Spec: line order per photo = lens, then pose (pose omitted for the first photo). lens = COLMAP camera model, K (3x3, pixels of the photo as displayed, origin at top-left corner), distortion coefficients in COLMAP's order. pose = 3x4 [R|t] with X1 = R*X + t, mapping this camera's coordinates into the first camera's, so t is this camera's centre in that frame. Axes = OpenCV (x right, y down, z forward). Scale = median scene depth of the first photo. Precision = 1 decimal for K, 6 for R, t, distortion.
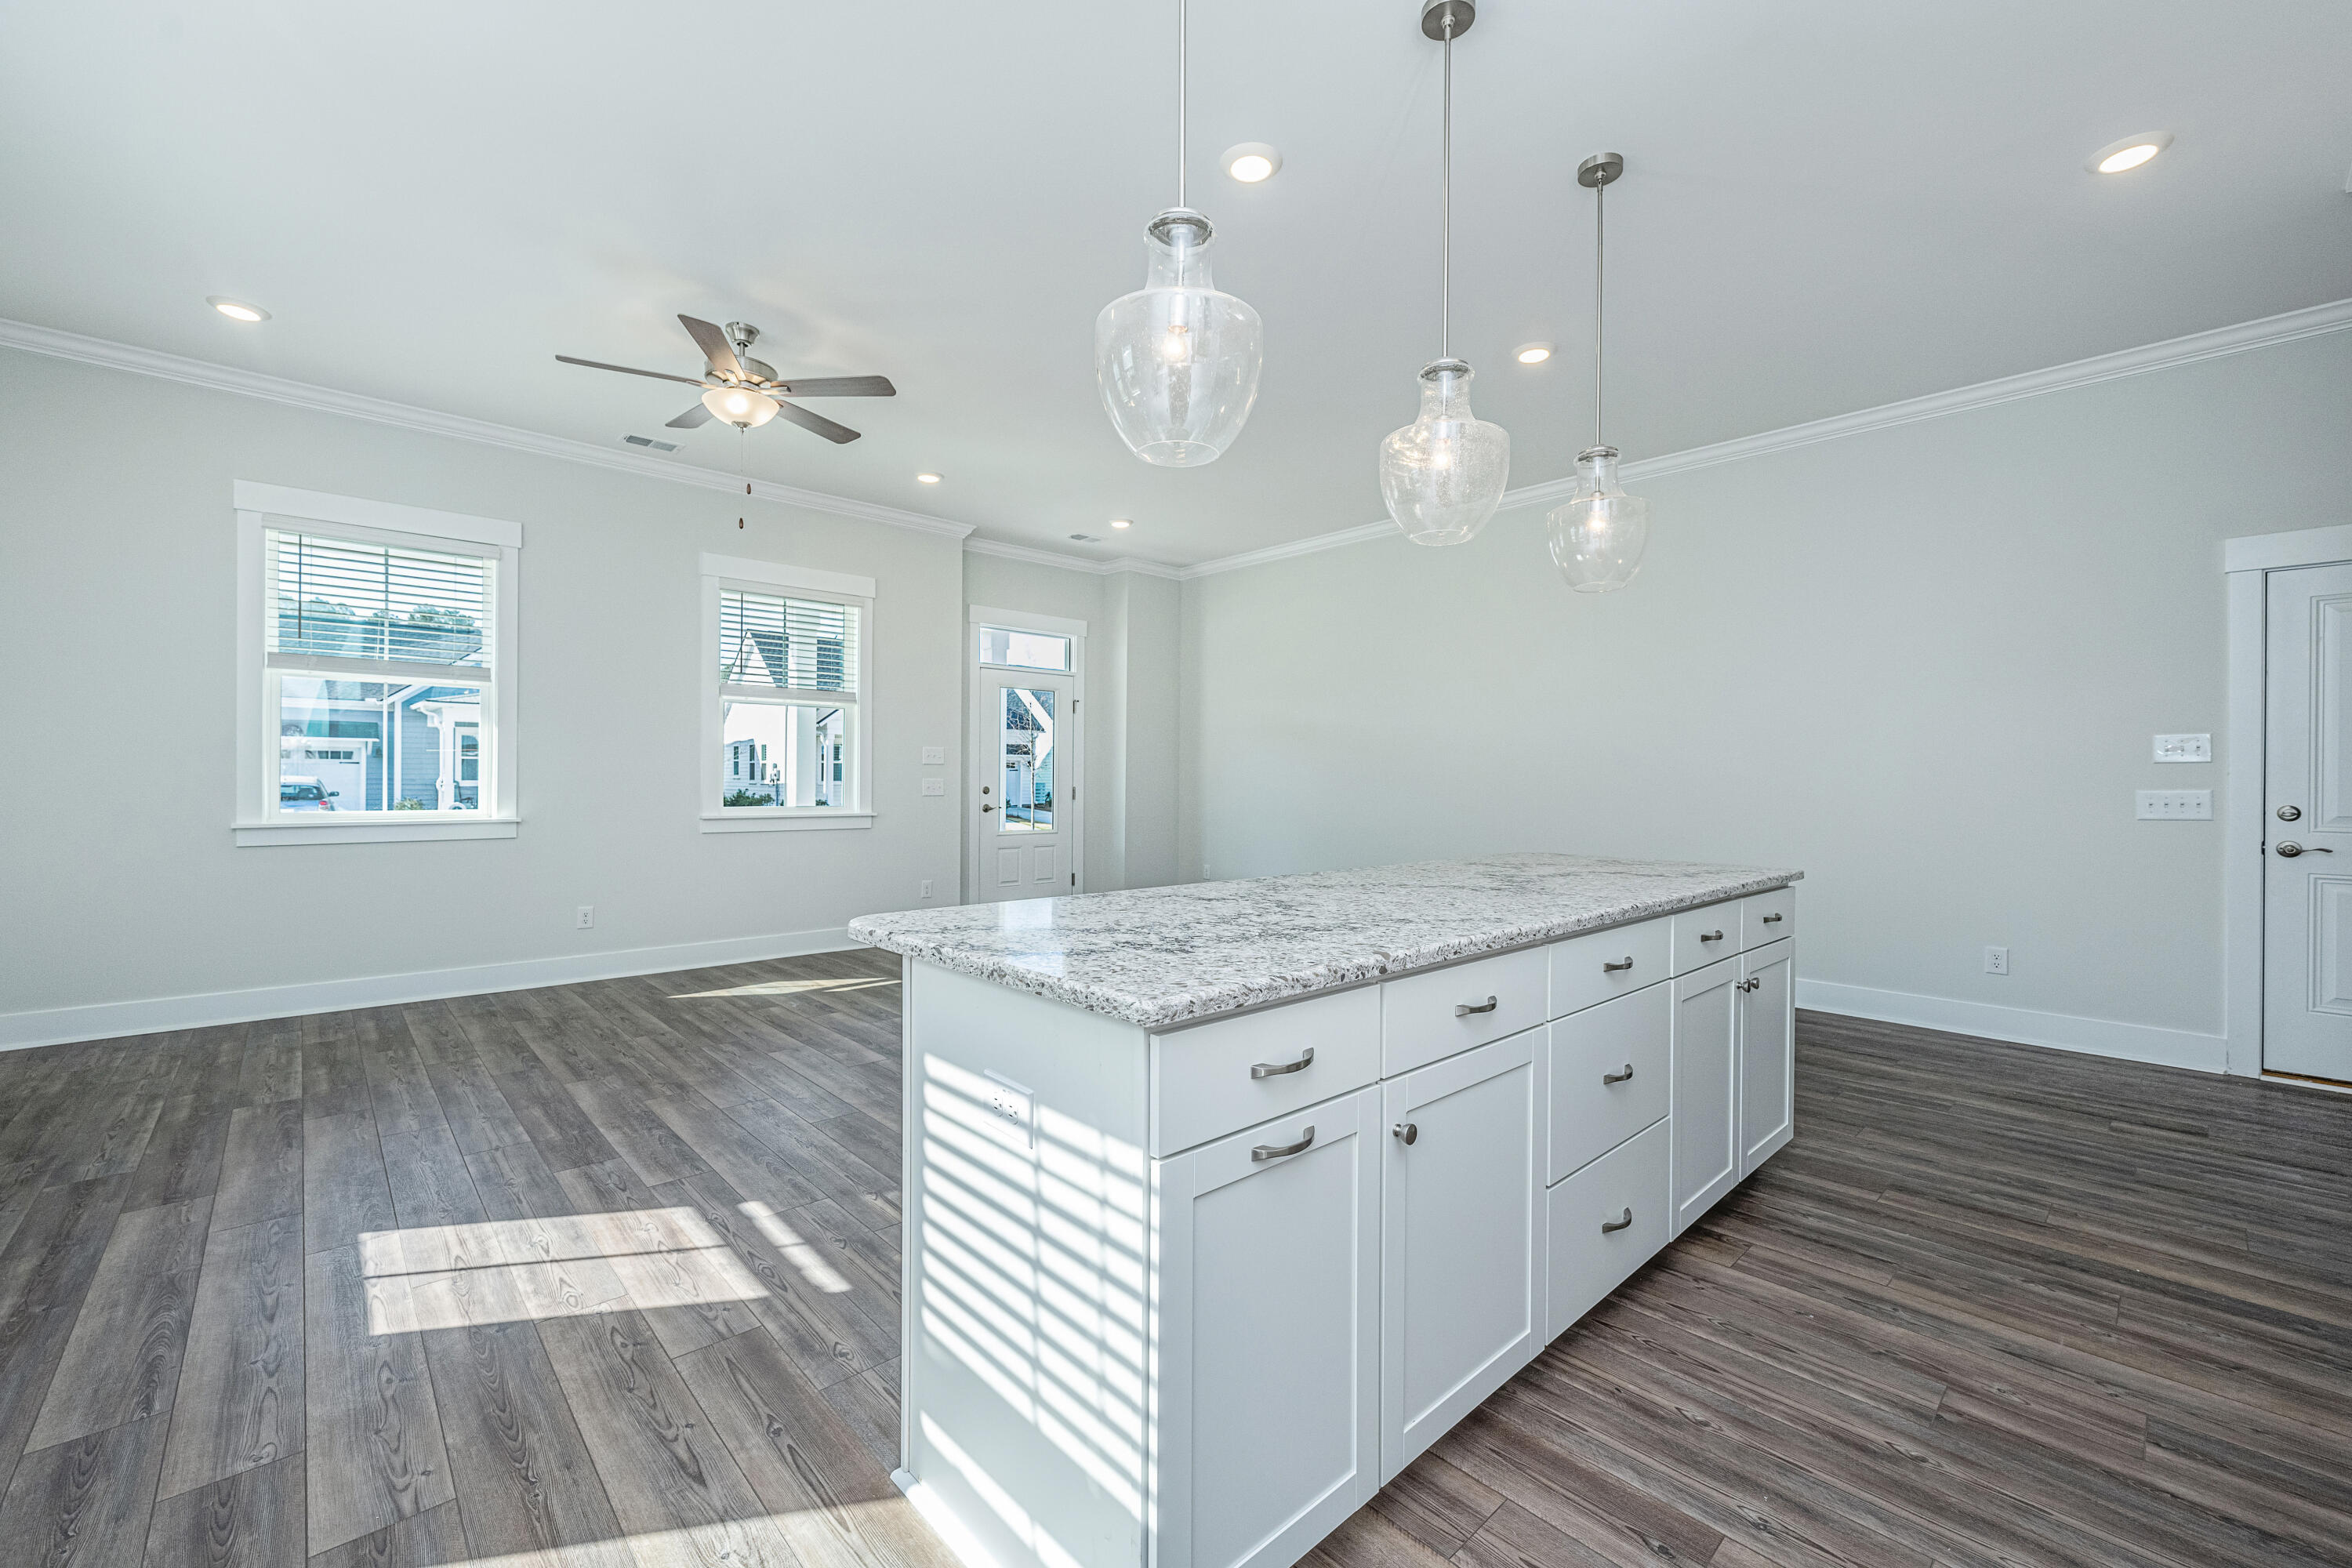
lens RADIAL K [[956.3, 0, 1175.6], [0, 956.3, 794.5], [0, 0, 1]] dist [-0.005171, 0.000125]
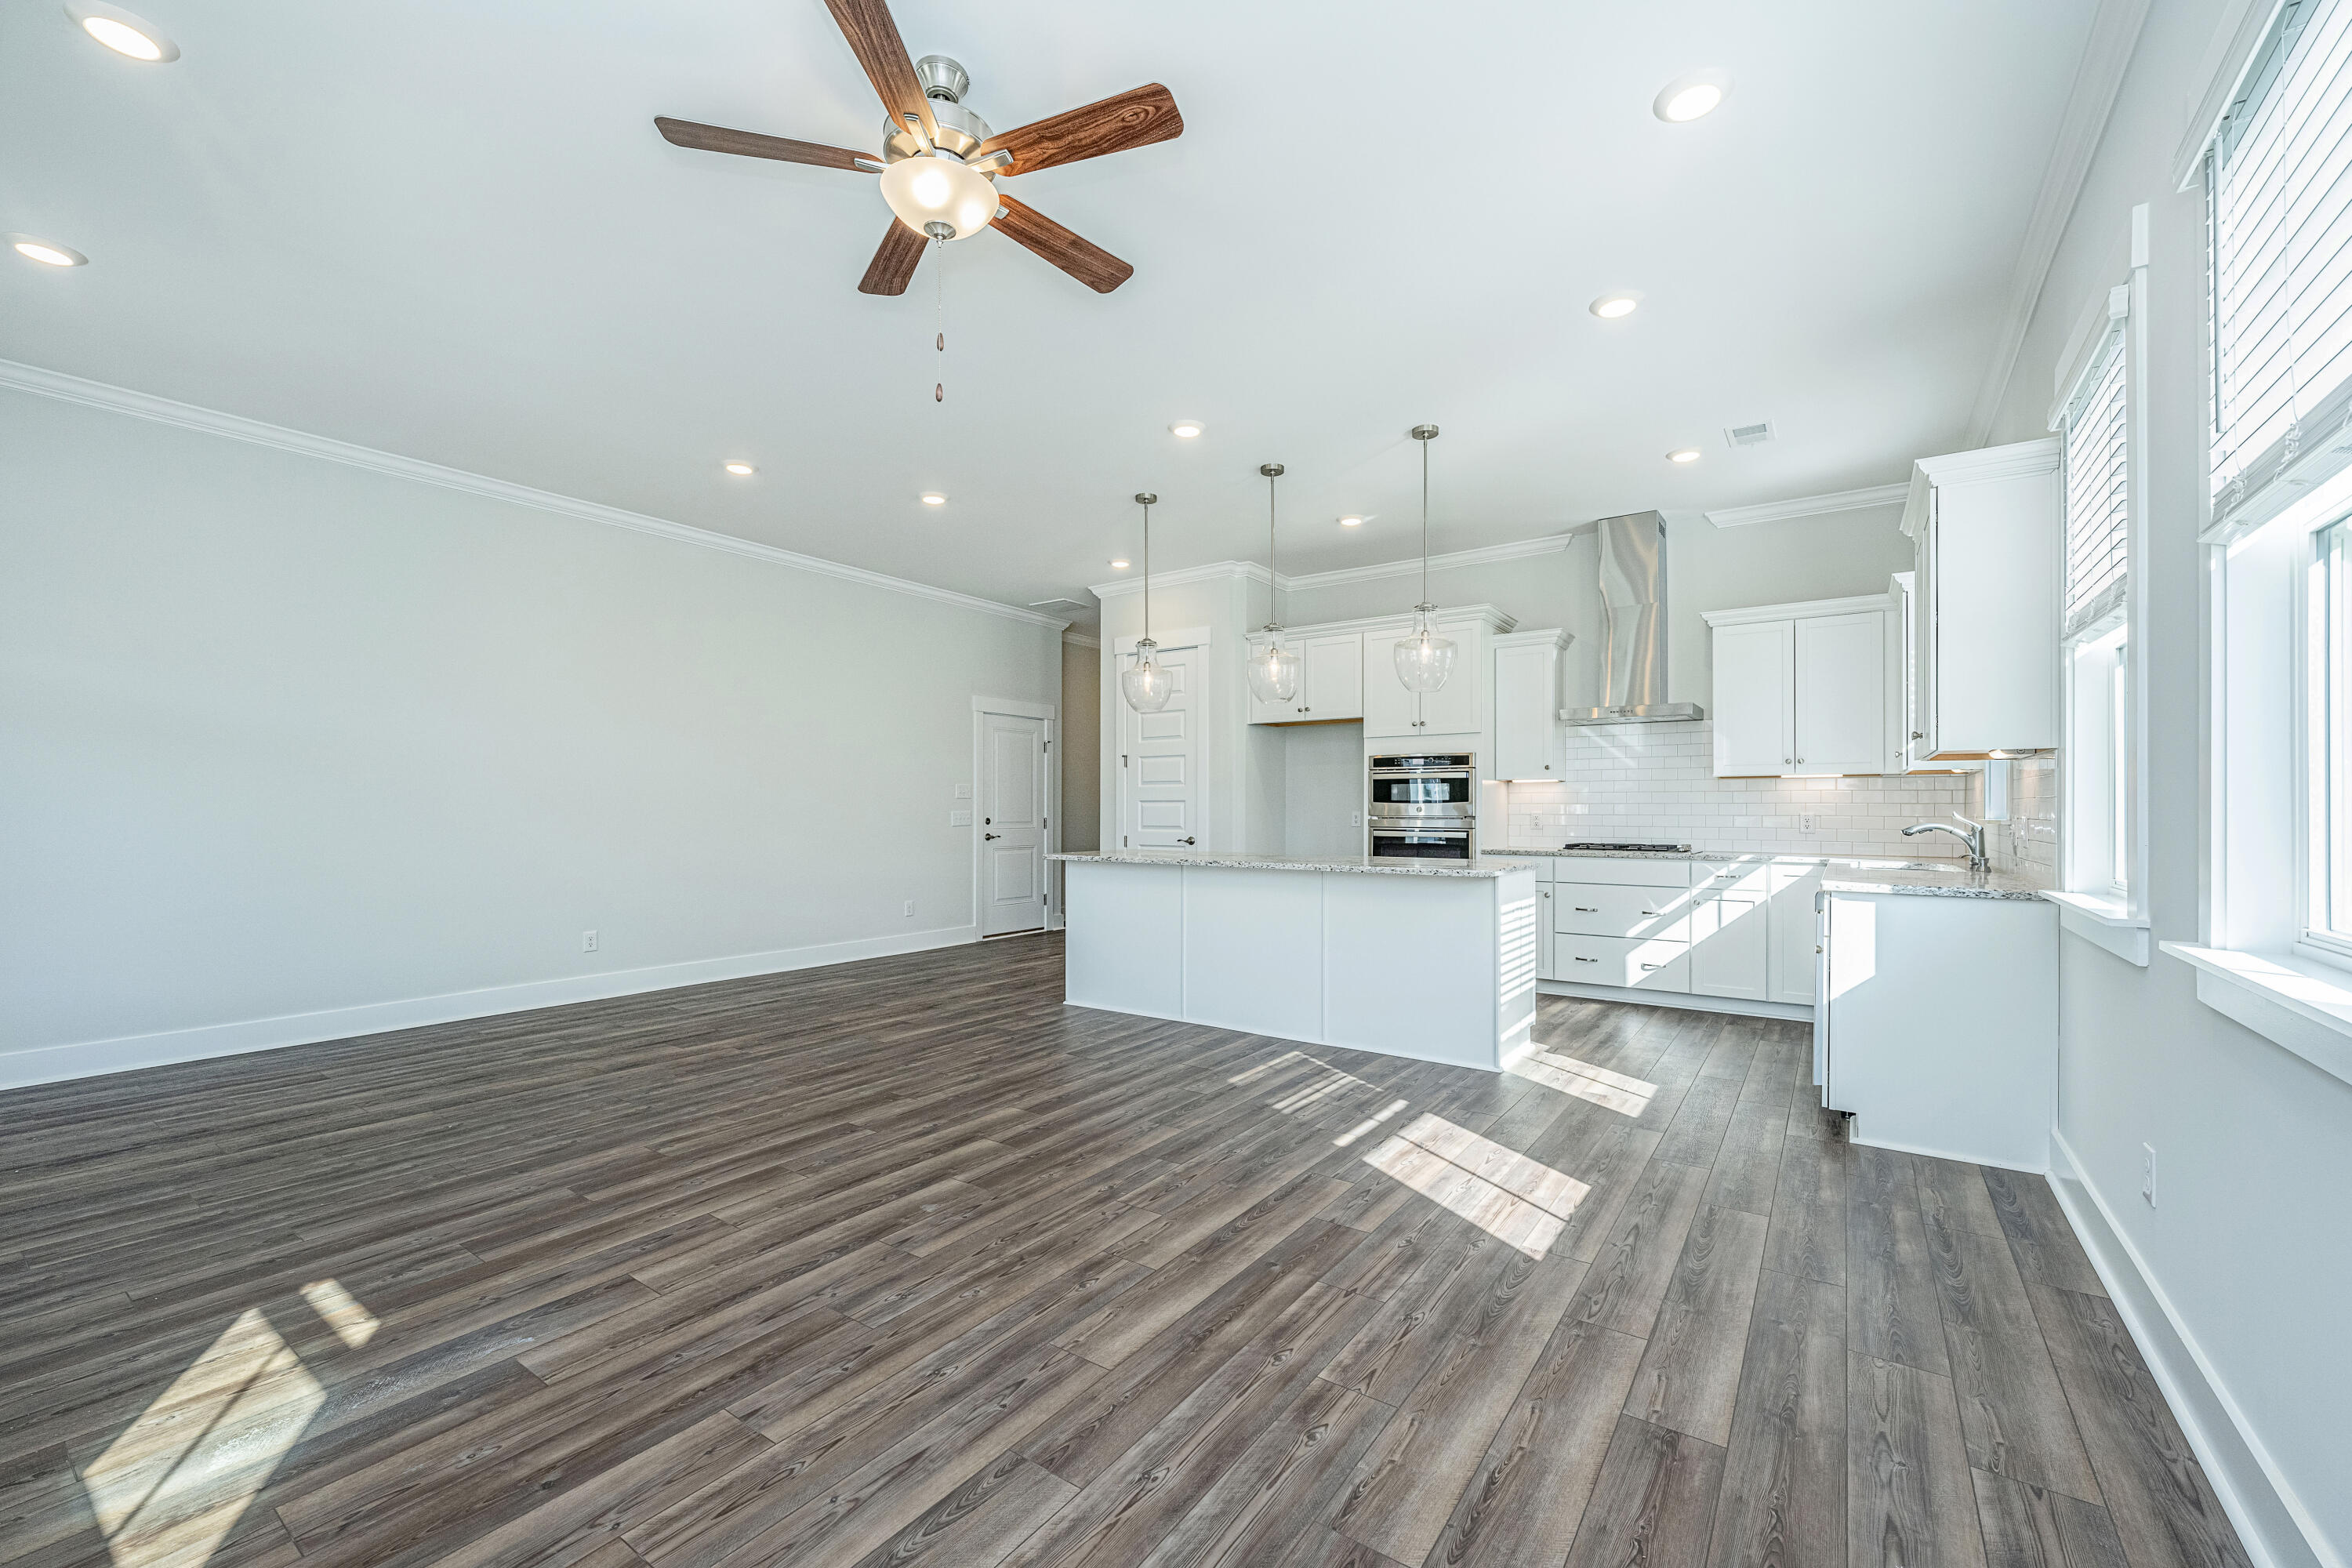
lens RADIAL K [[977.4, 0, 1159.2], [0, 977.4, 816.9], [0, 0, 1]] dist [-0.016705, 0.000306]
pose [[-0.207911, -0.016432, 0.978010, -1.268976], [0.017867, 0.999628, 0.020594, -0.032852], [-0.977985, 0.021756, -0.207540, 1.144774]]
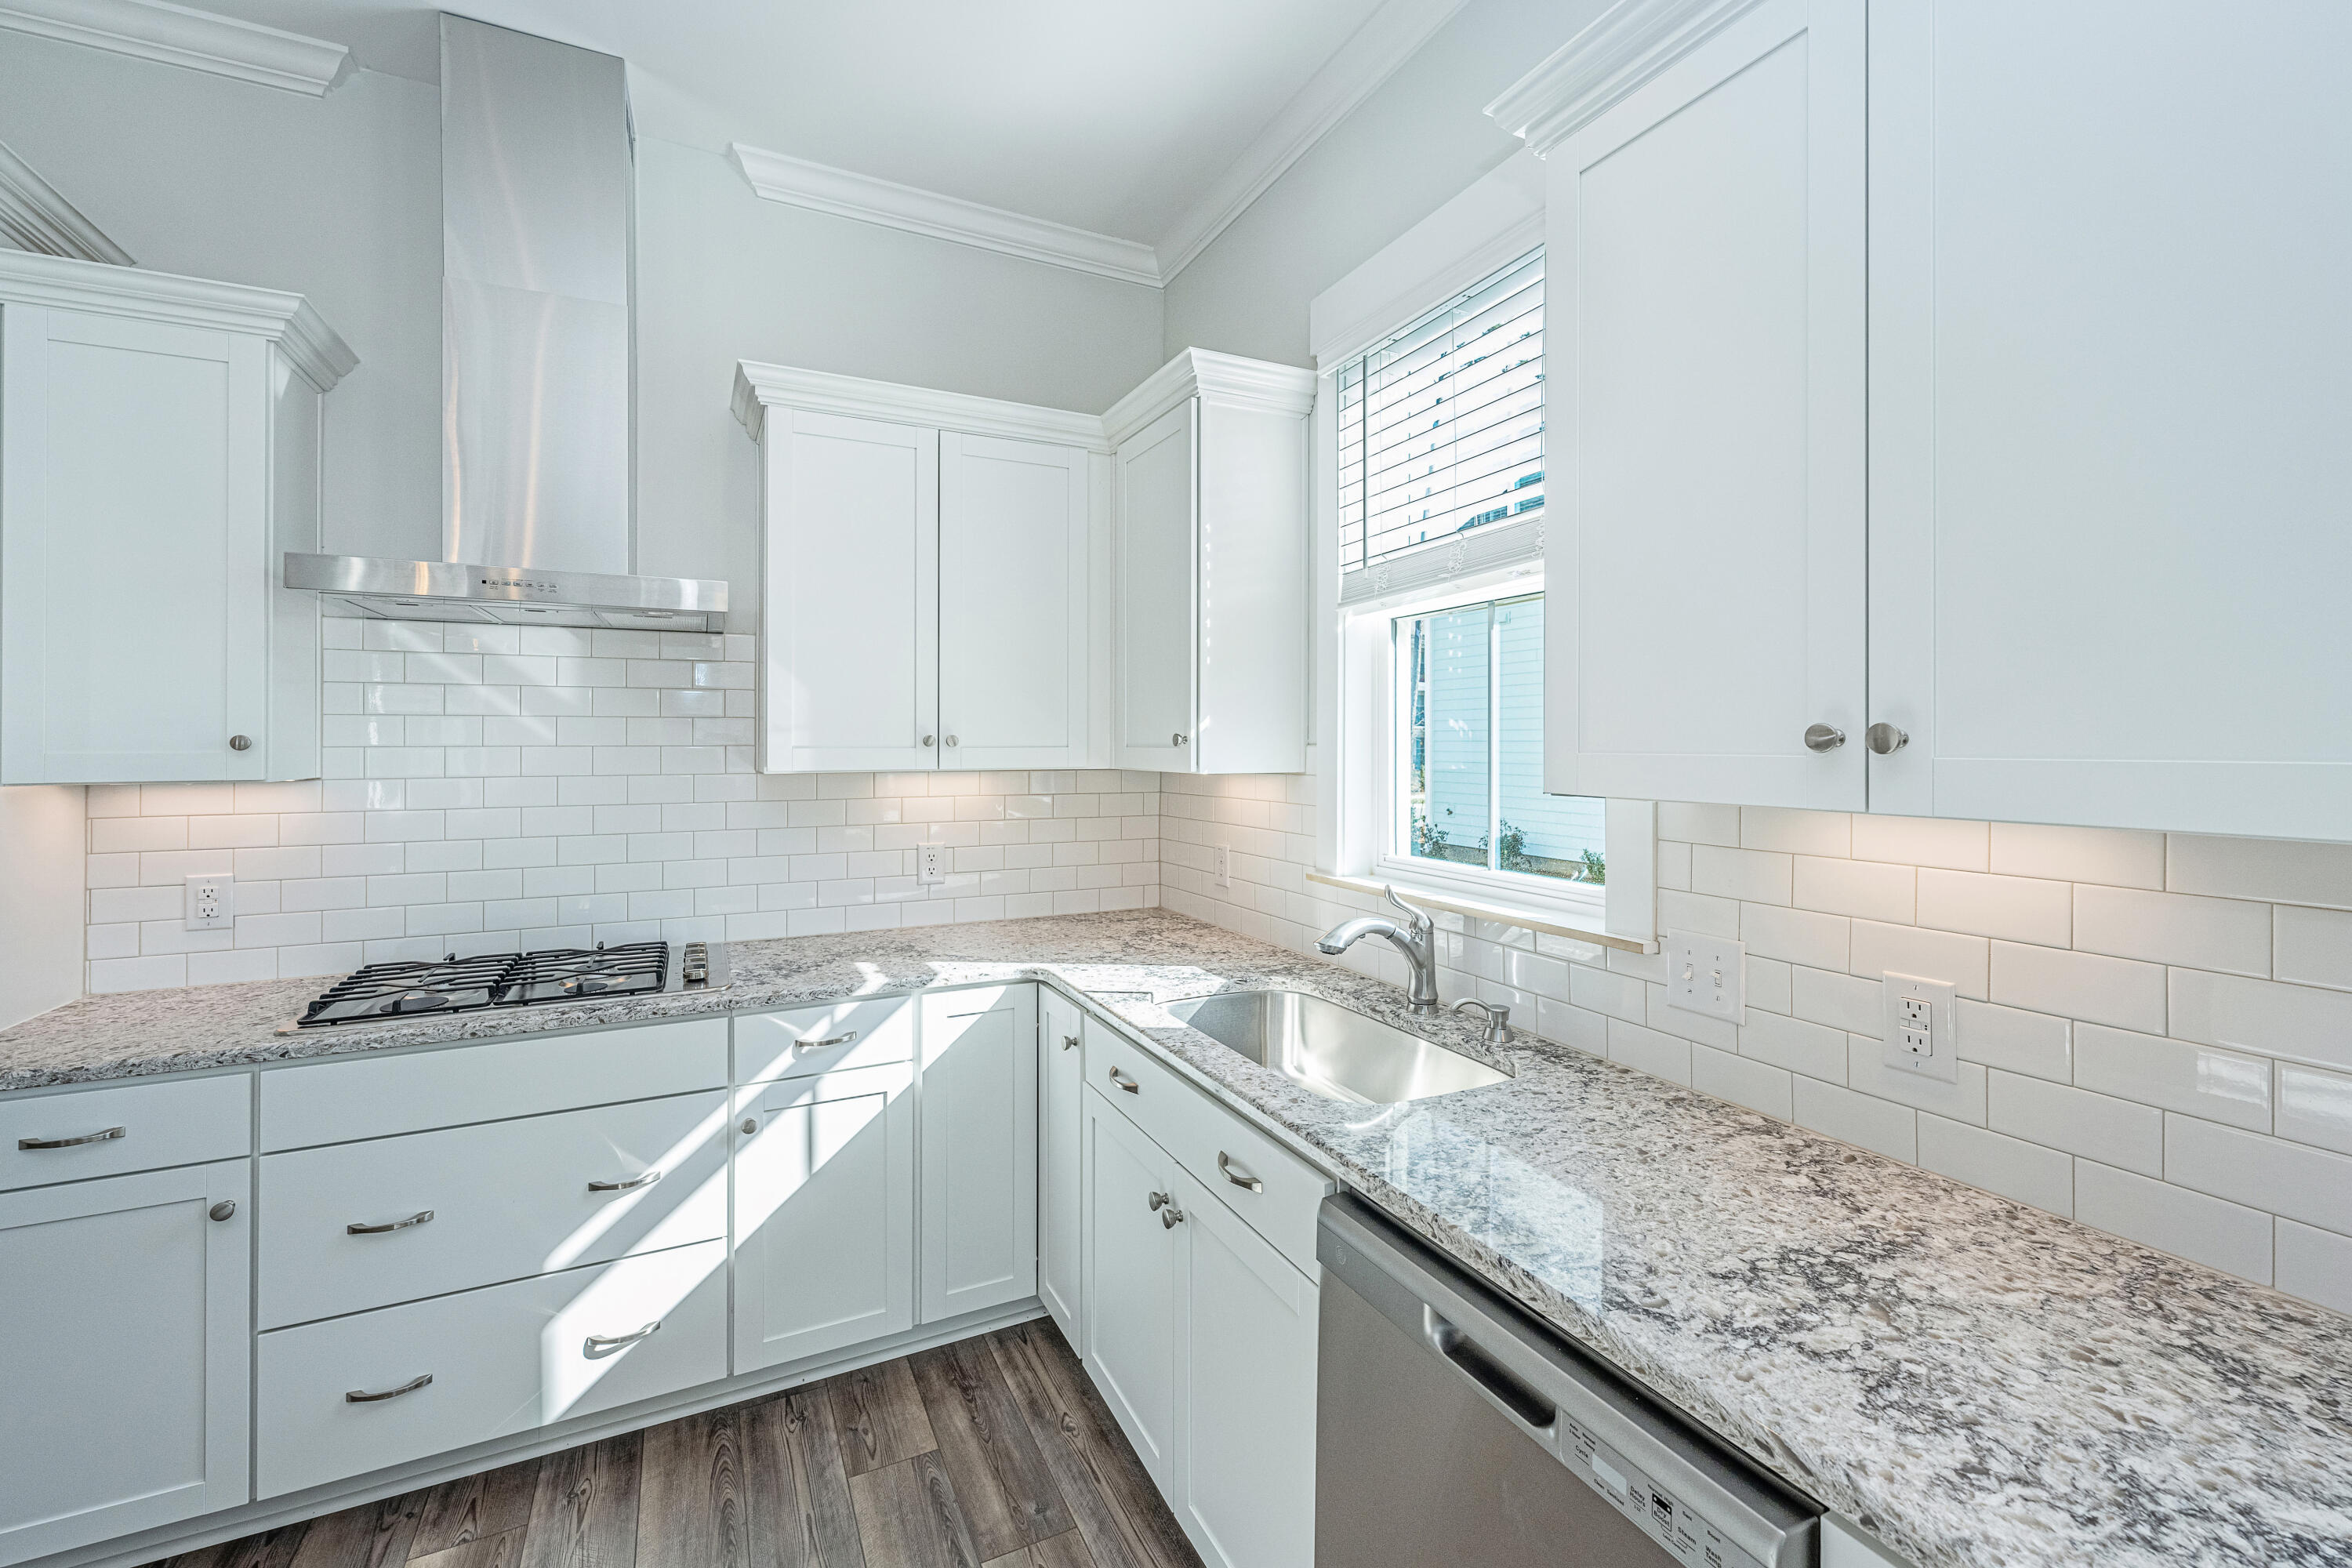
lens RADIAL K [[961.3, 0, 1180.7], [0, 961.3, 733.6], [0, 0, 1]] dist [-0.002005, 0.000069]
pose [[-0.961150, -0.003533, 0.276005, -0.282501], [-0.000125, 0.999924, 0.012367, -0.086878], [-0.276027, 0.011852, -0.961077, 0.419858]]
